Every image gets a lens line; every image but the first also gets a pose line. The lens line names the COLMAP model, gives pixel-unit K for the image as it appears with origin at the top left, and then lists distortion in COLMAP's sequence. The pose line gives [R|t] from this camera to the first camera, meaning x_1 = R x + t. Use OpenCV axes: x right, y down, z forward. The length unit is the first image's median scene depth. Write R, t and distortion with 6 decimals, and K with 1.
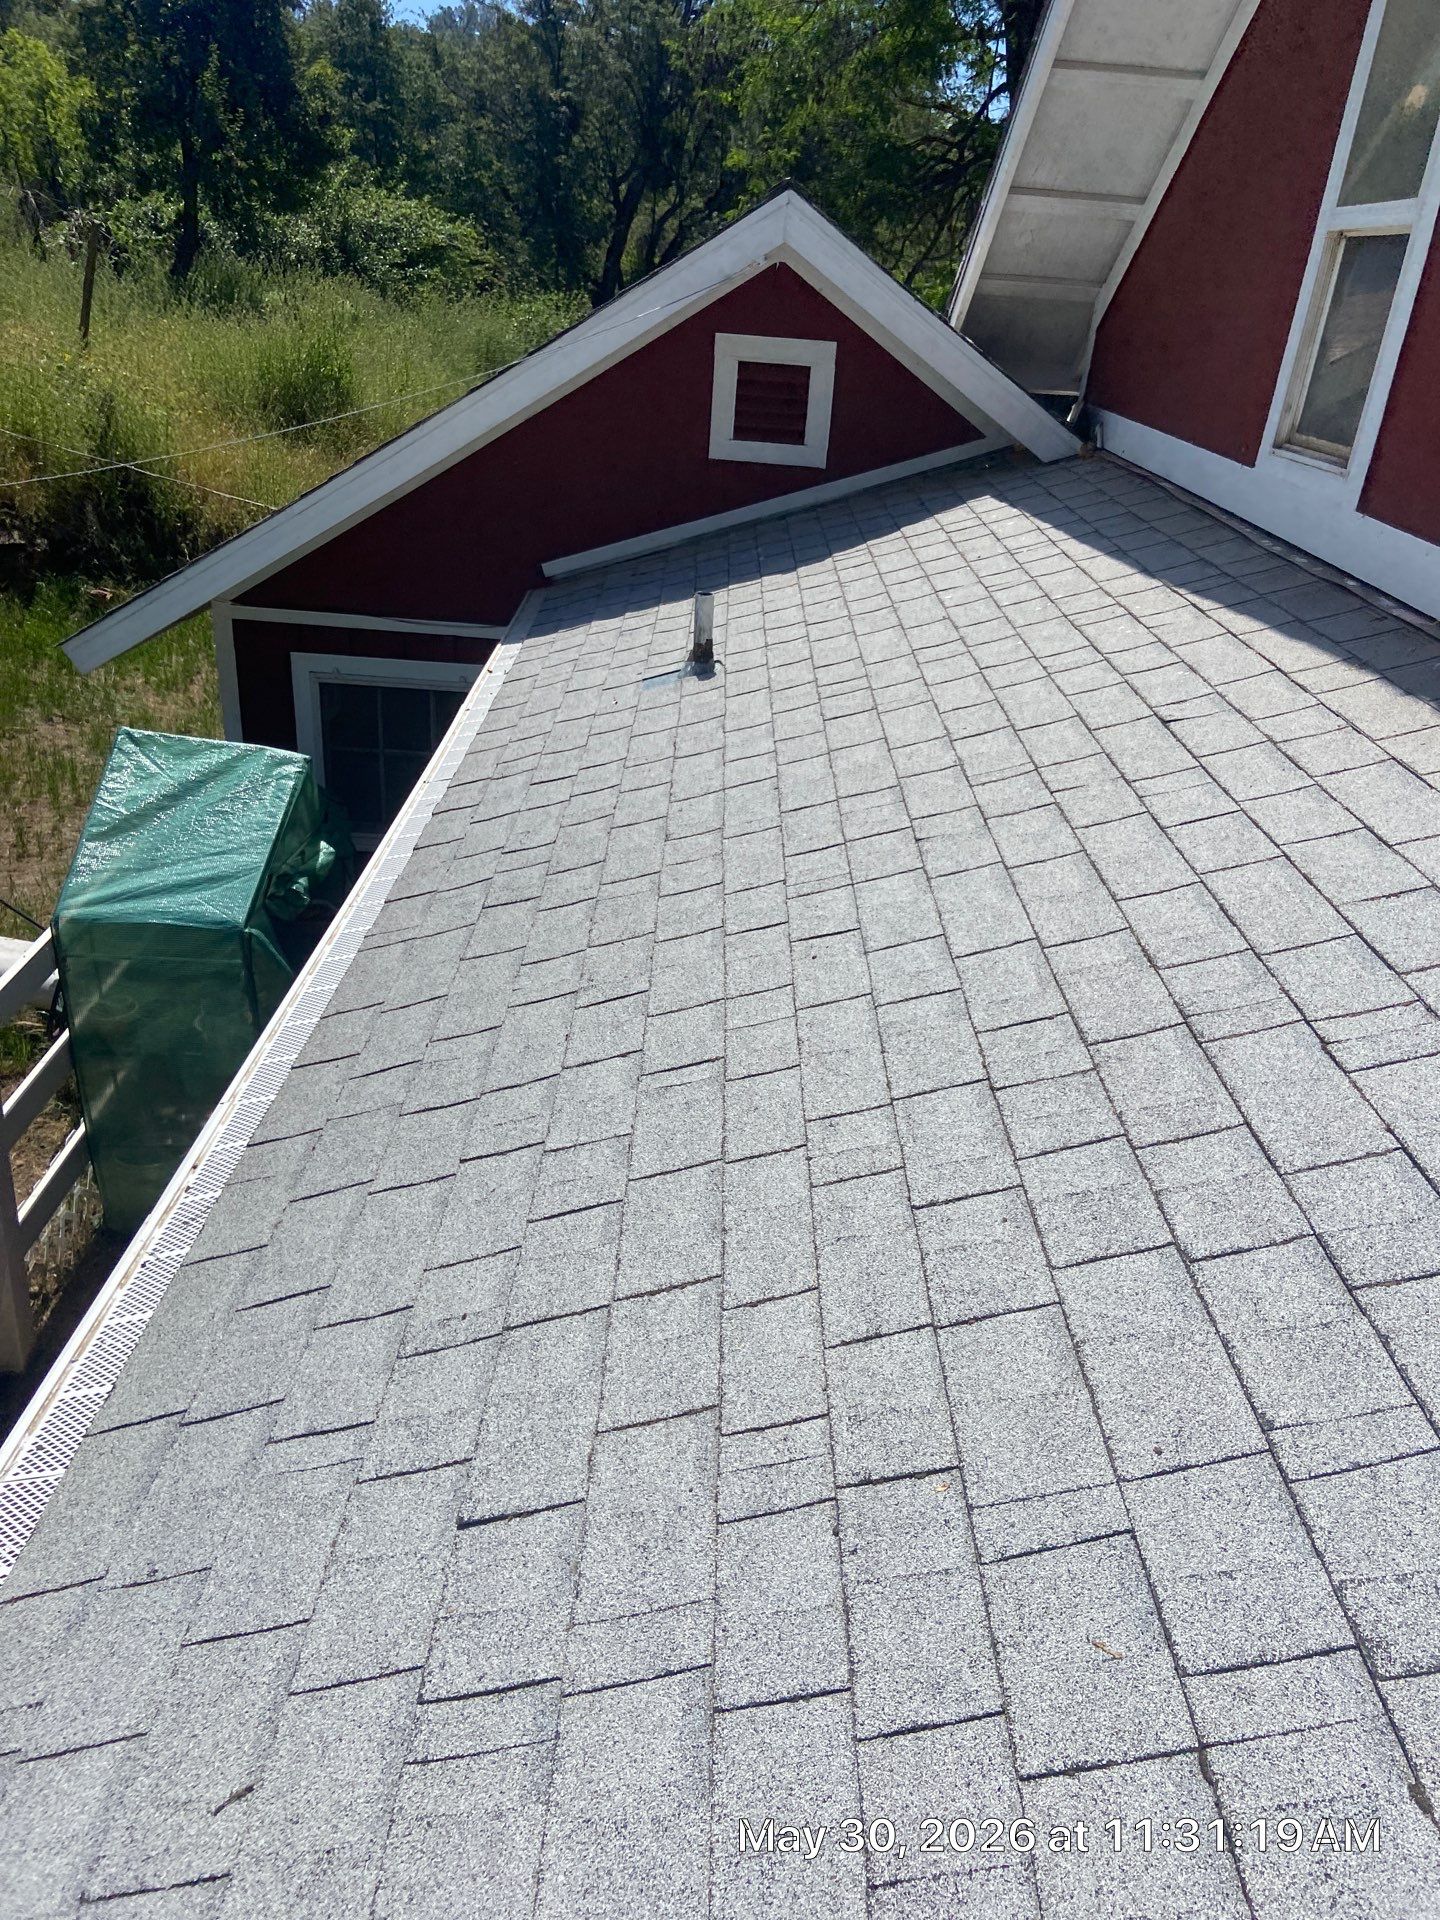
lens RADIAL K [[1455.9, 0, 719.7], [0, 1455.9, 938.7], [0, 0, 1]] dist [0.136003, -0.162266]
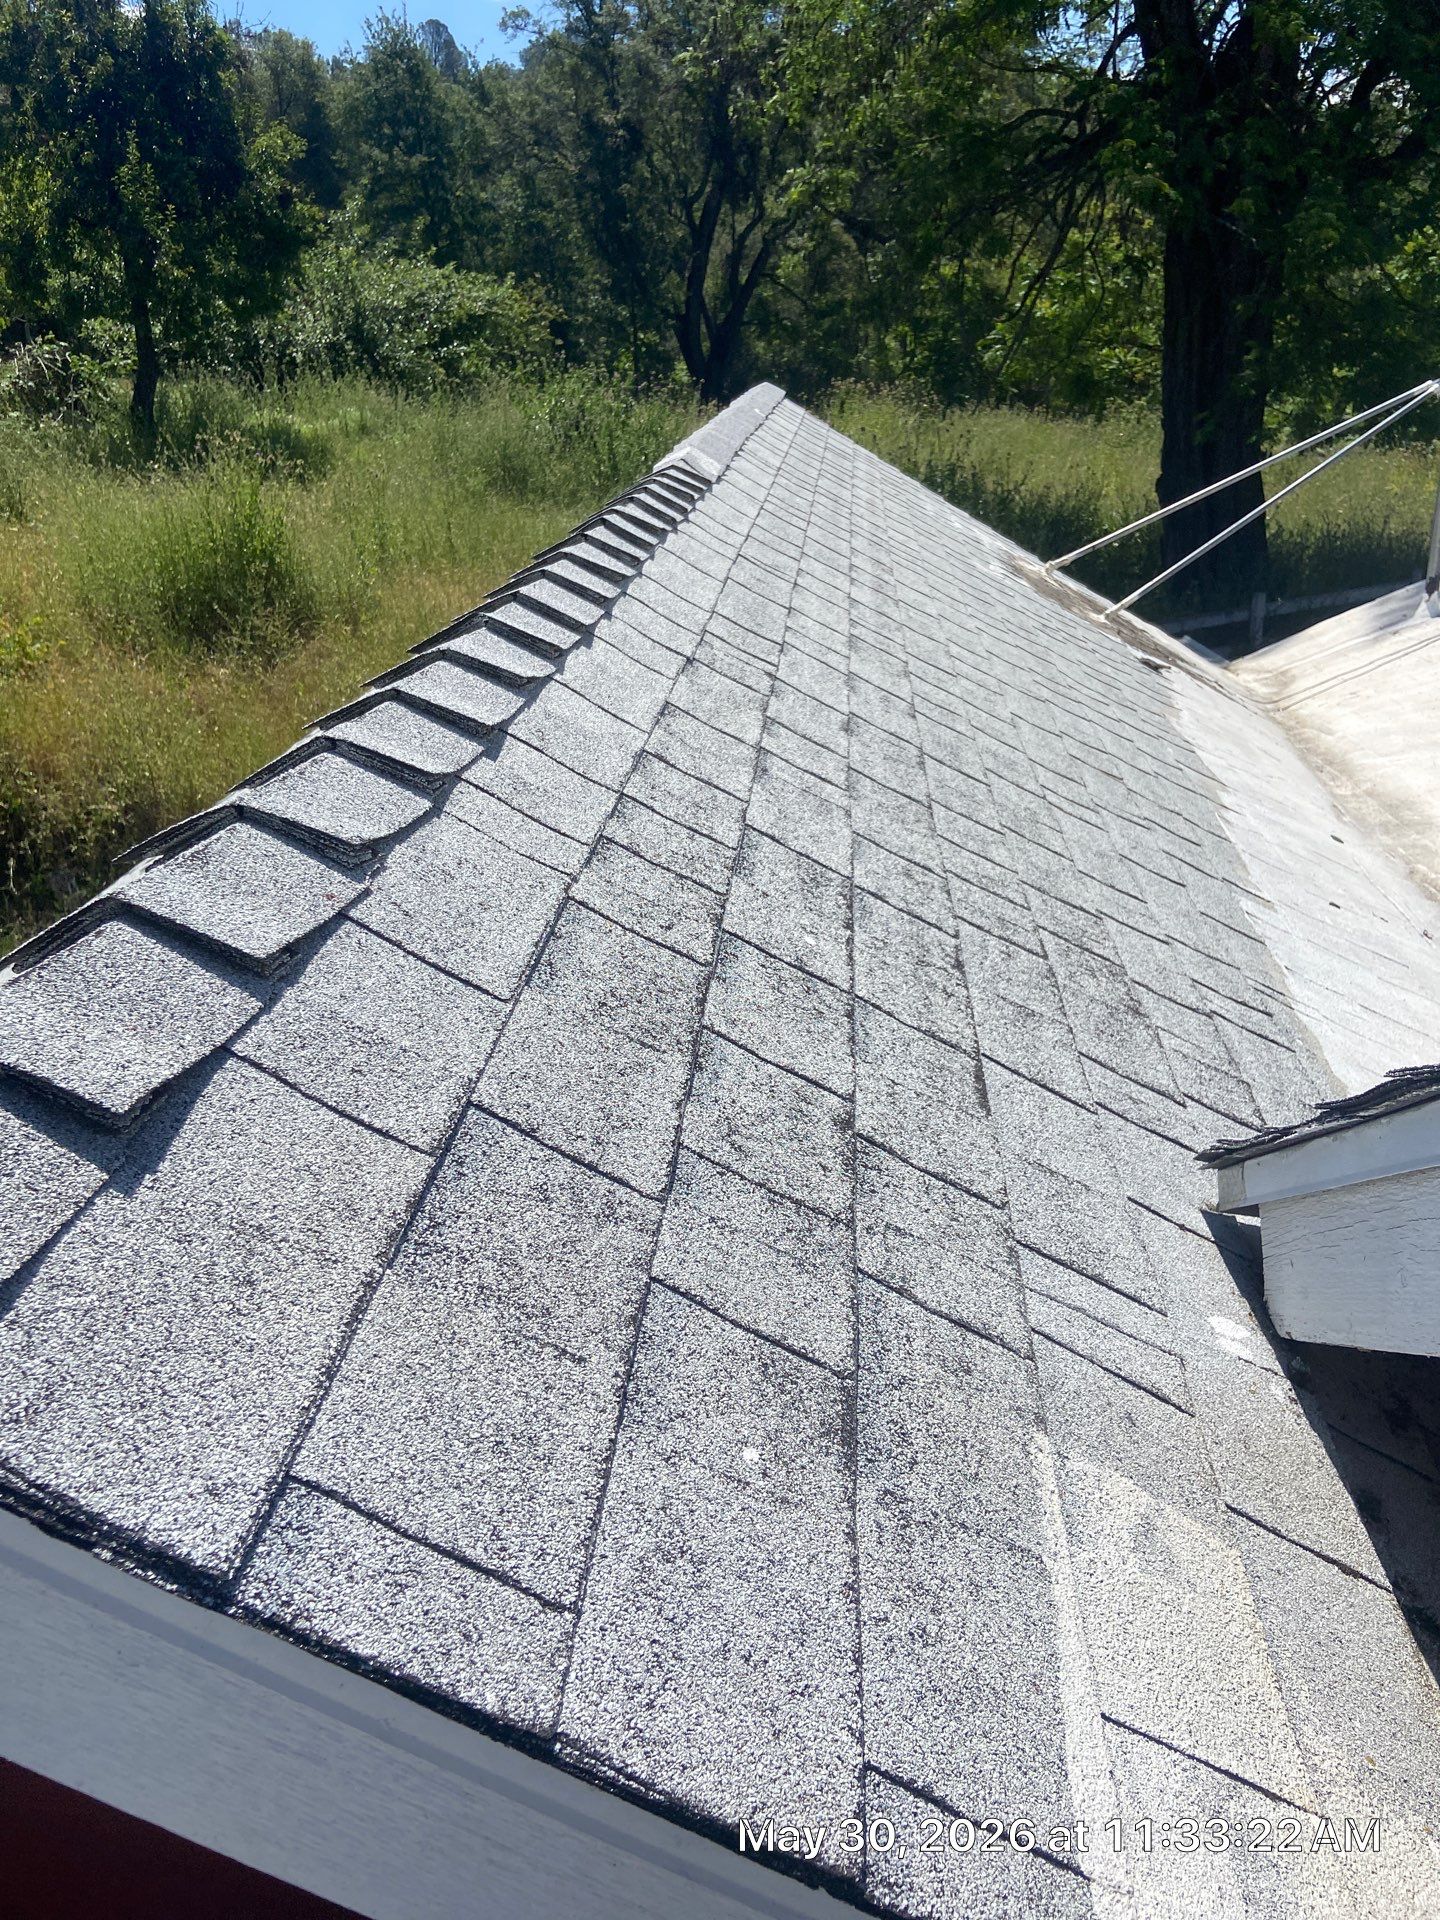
lens RADIAL K [[1432.7, 0, 736.0], [0, 1432.7, 959.6], [0, 0, 1]] dist [0.135445, -0.169811]
pose [[0.990259, -0.088438, -0.107548, 0.020755], [0.090549, 0.995781, 0.014892, -0.086889], [0.105777, -0.024485, 0.994088, 0.152516]]
